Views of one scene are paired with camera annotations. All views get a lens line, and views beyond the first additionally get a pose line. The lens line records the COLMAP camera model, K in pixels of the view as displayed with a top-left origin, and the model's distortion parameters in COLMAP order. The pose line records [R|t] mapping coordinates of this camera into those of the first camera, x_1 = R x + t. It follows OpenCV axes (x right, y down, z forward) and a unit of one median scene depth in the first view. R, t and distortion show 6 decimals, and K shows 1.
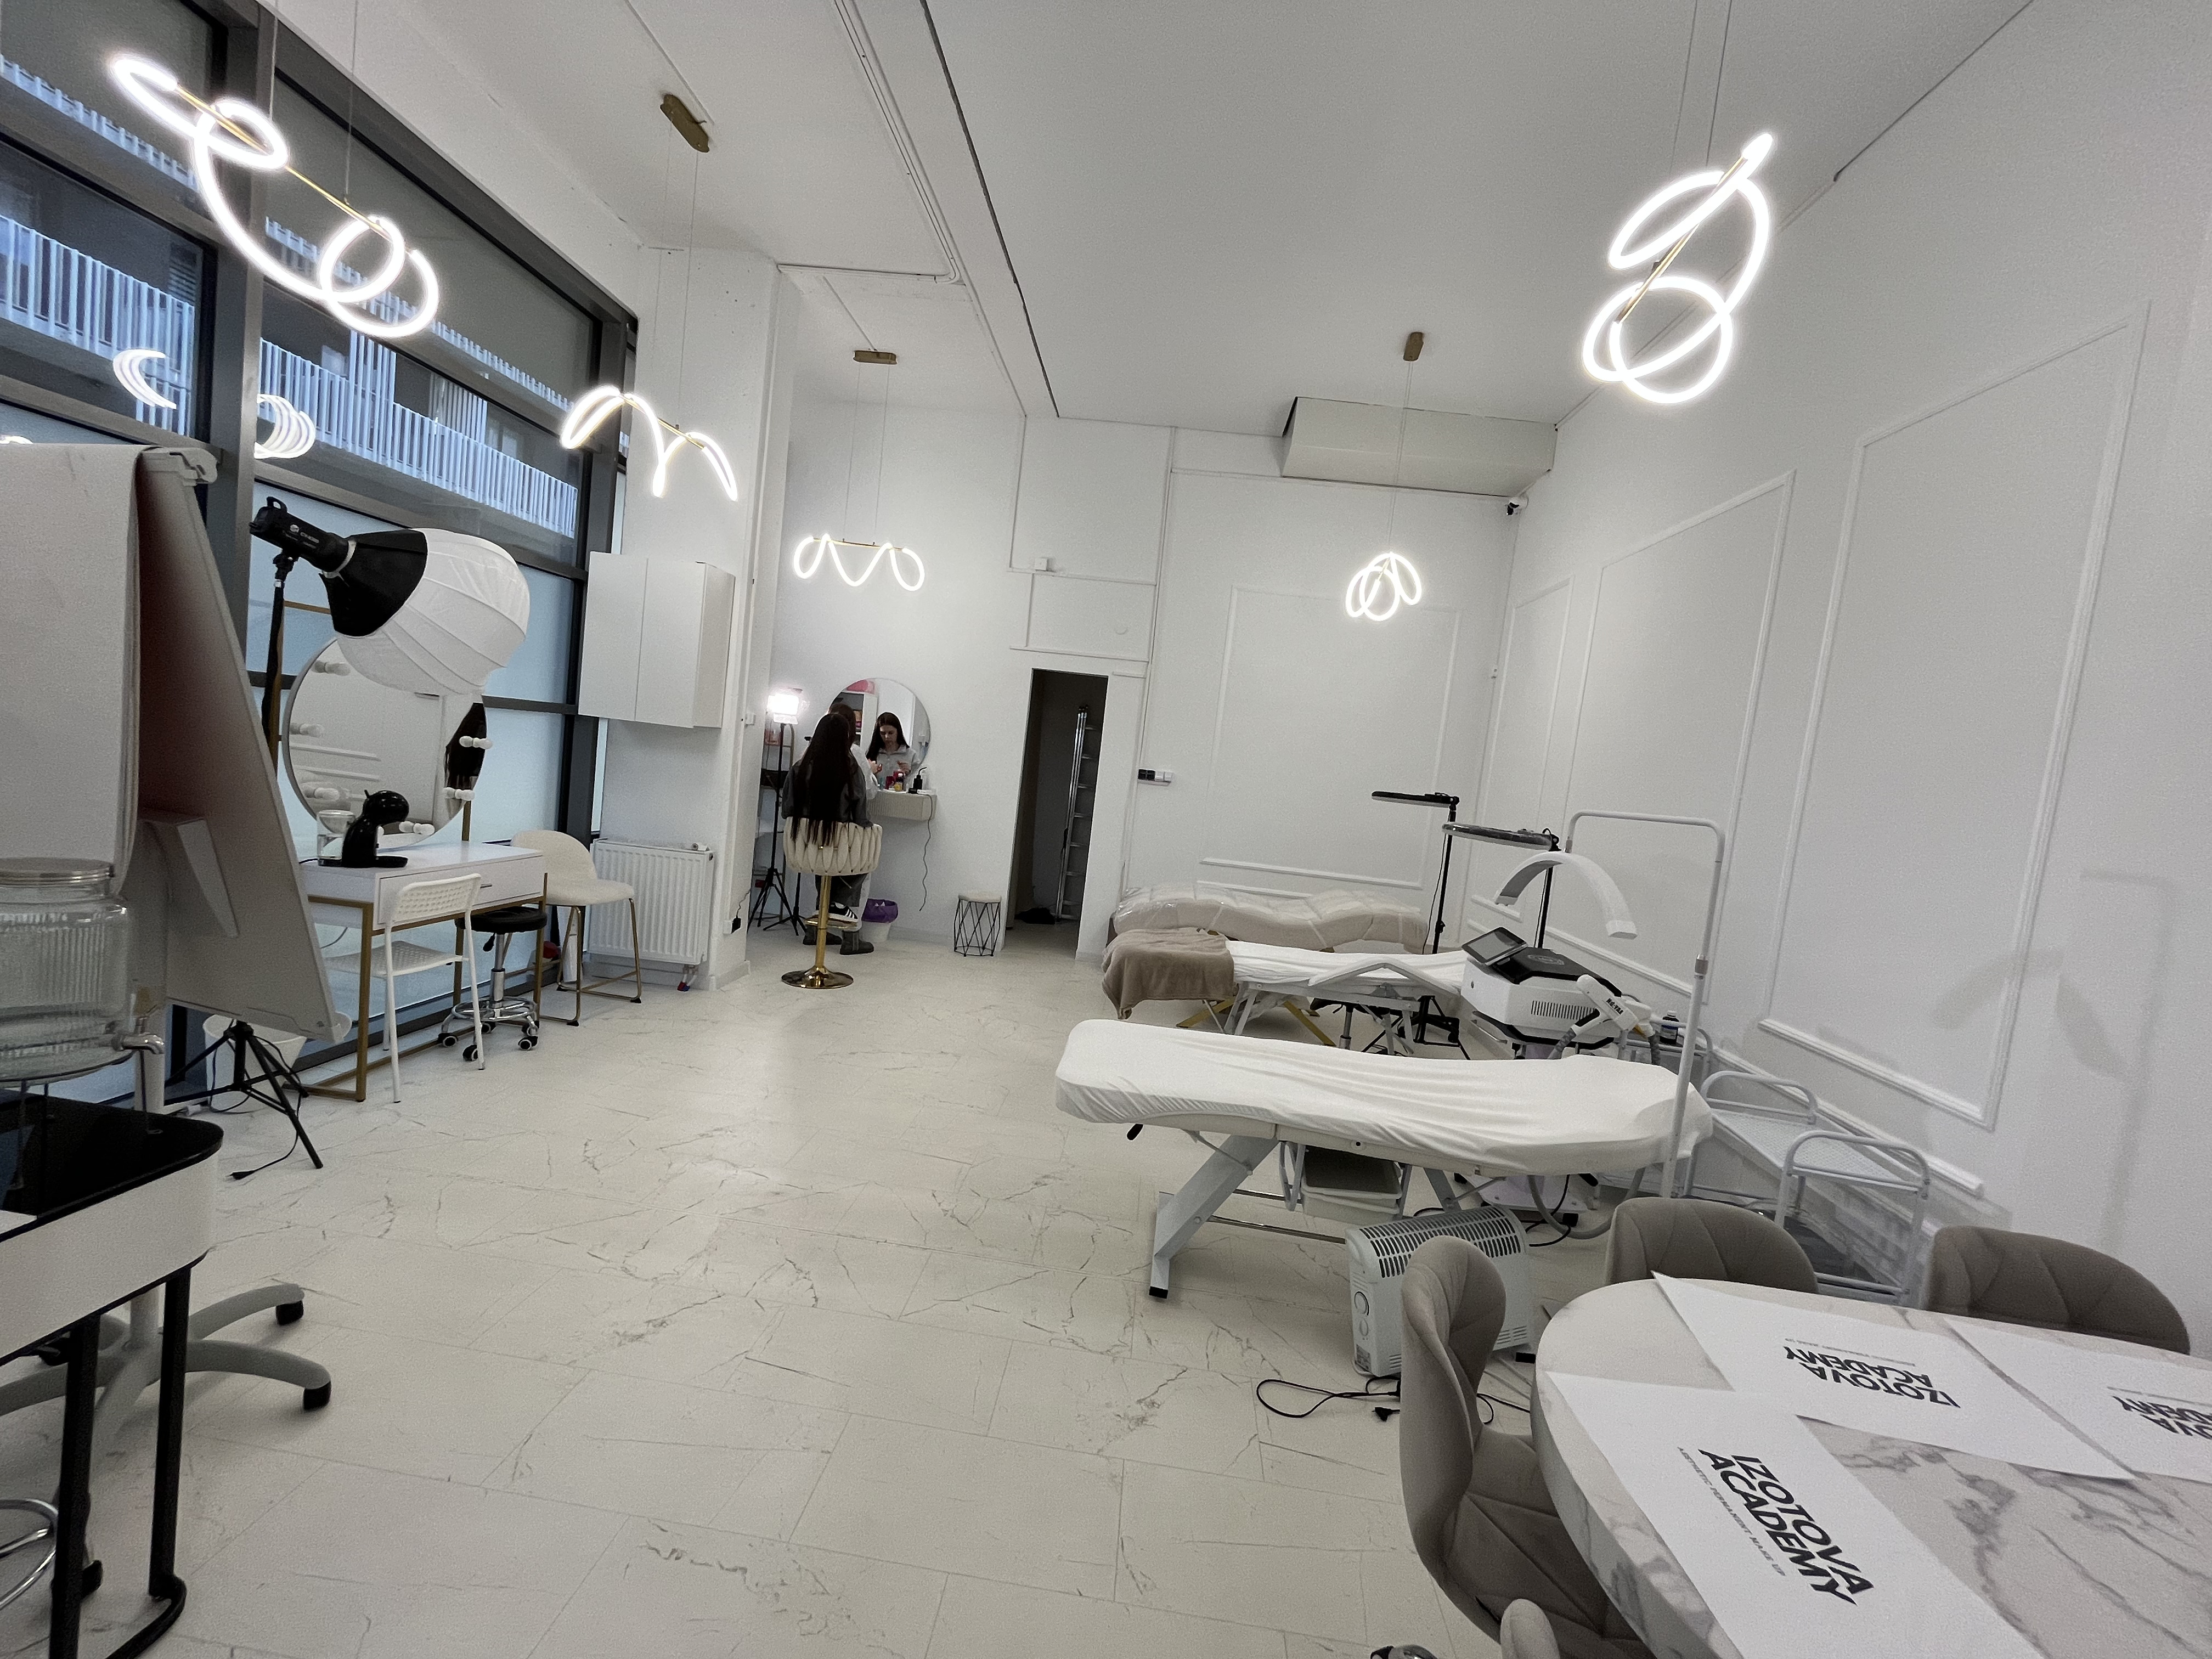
lens RADIAL K [[893.9, 0, 1109.9], [0, 893.9, 827.8], [0, 0, 1]] dist [-0.007754, -0.000221]
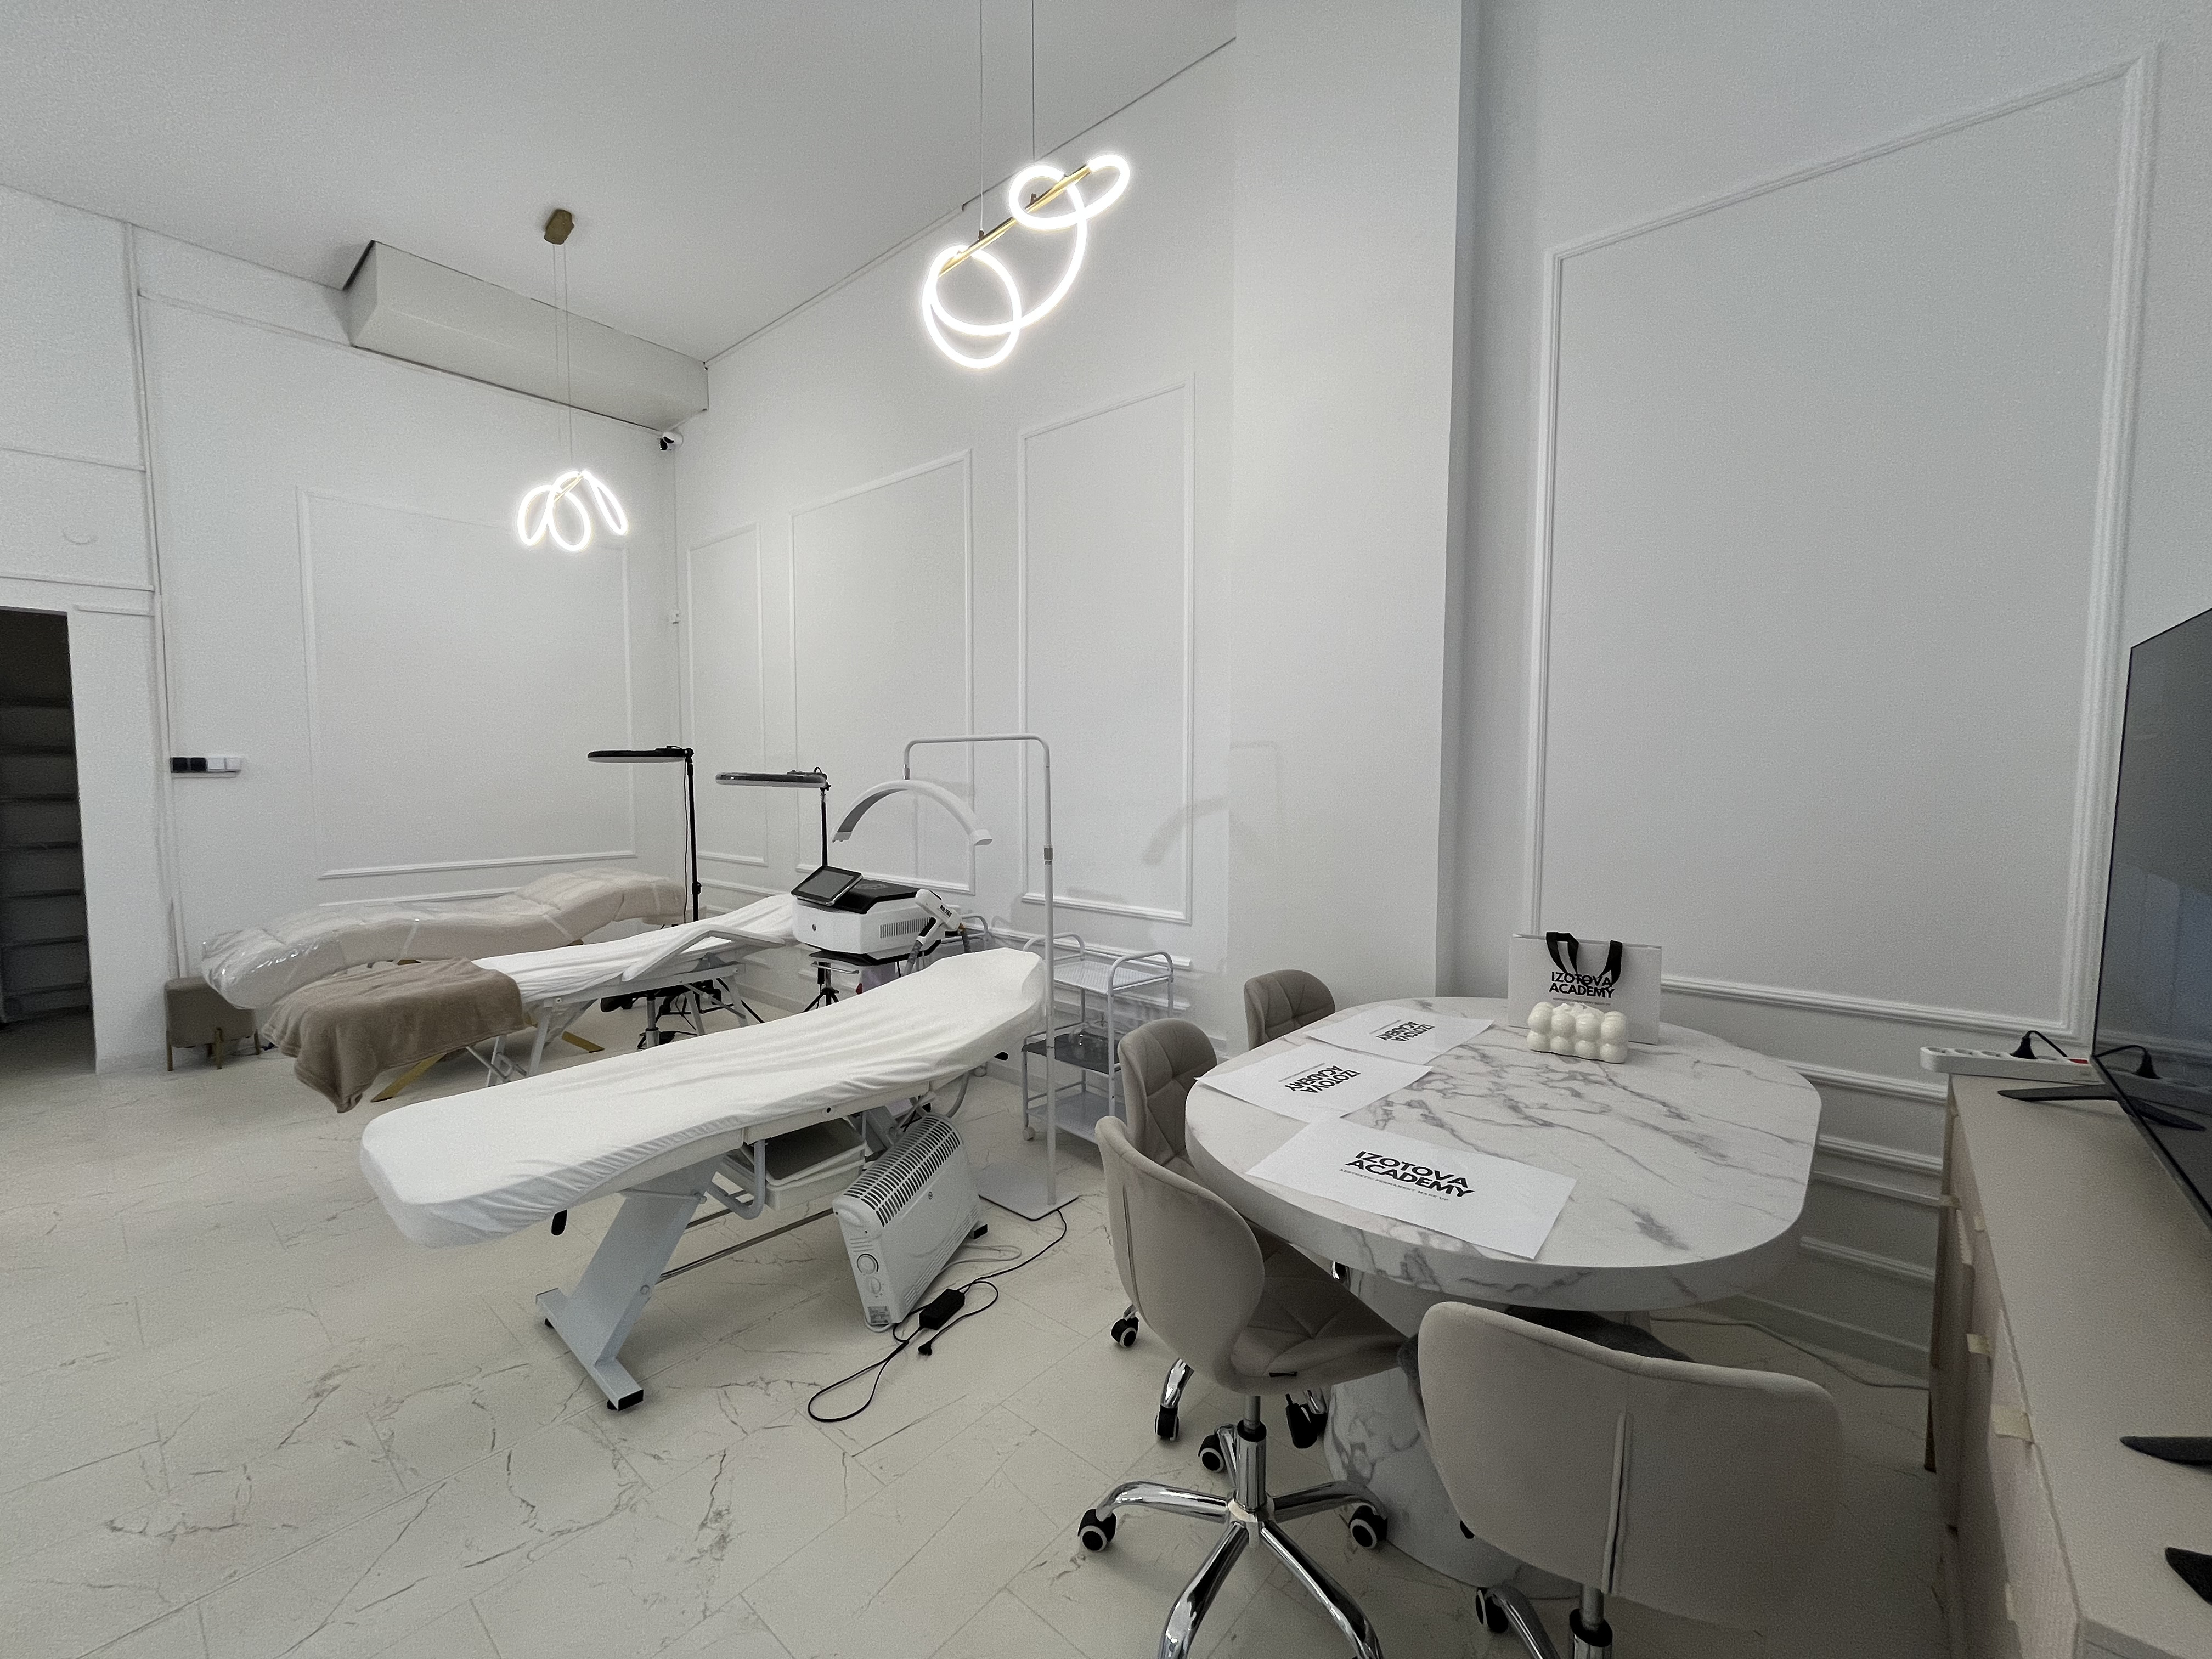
lens RADIAL K [[893.9, 0, 1096.9], [0, 893.9, 826.6], [0, 0, 1]] dist [-0.007754, -0.000221]
pose [[0.586465, -0.162763, 0.793453, -0.223558], [0.125120, 0.986048, 0.109790, -0.005954], [-0.800252, 0.034889, 0.598648, 0.179599]]
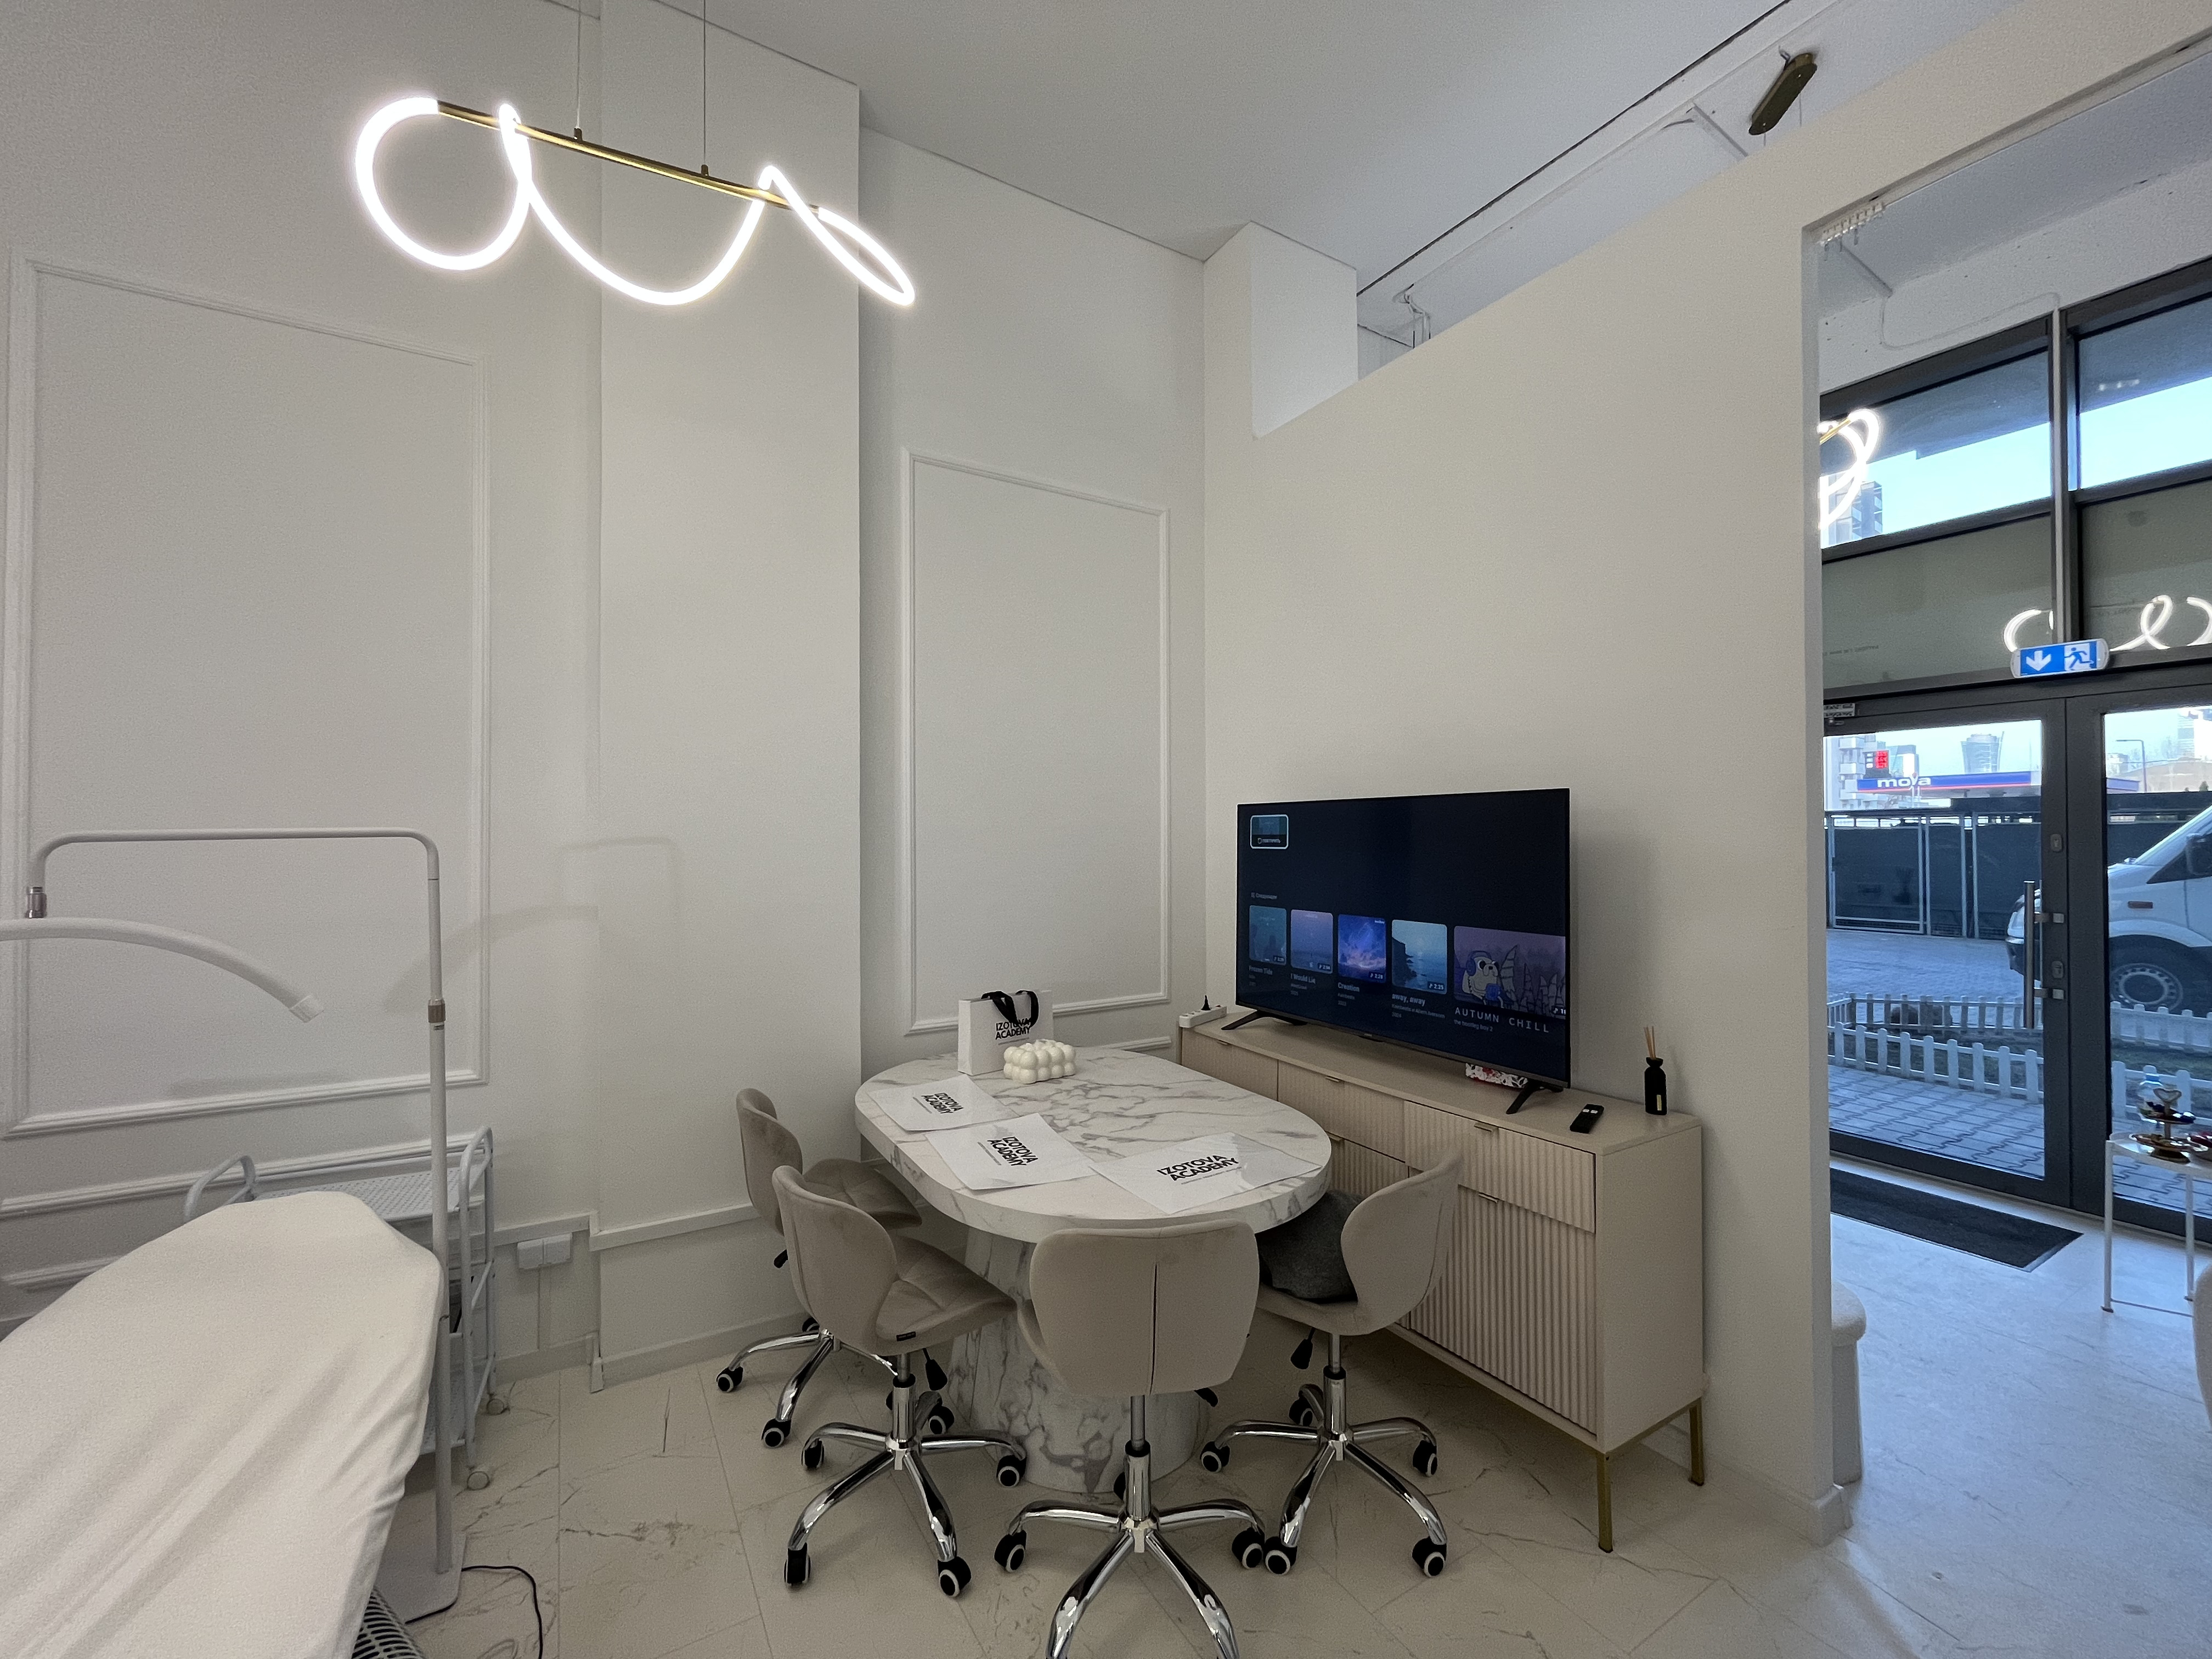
lens RADIAL K [[893.9, 0, 1111.7], [0, 893.9, 839.7], [0, 0, 1]] dist [-0.007754, -0.000221]
pose [[-0.584661, -0.098313, 0.805298, -0.228804], [0.001644, 0.992485, 0.122359, -0.063912], [-0.811276, 0.072863, -0.580106, 0.803292]]
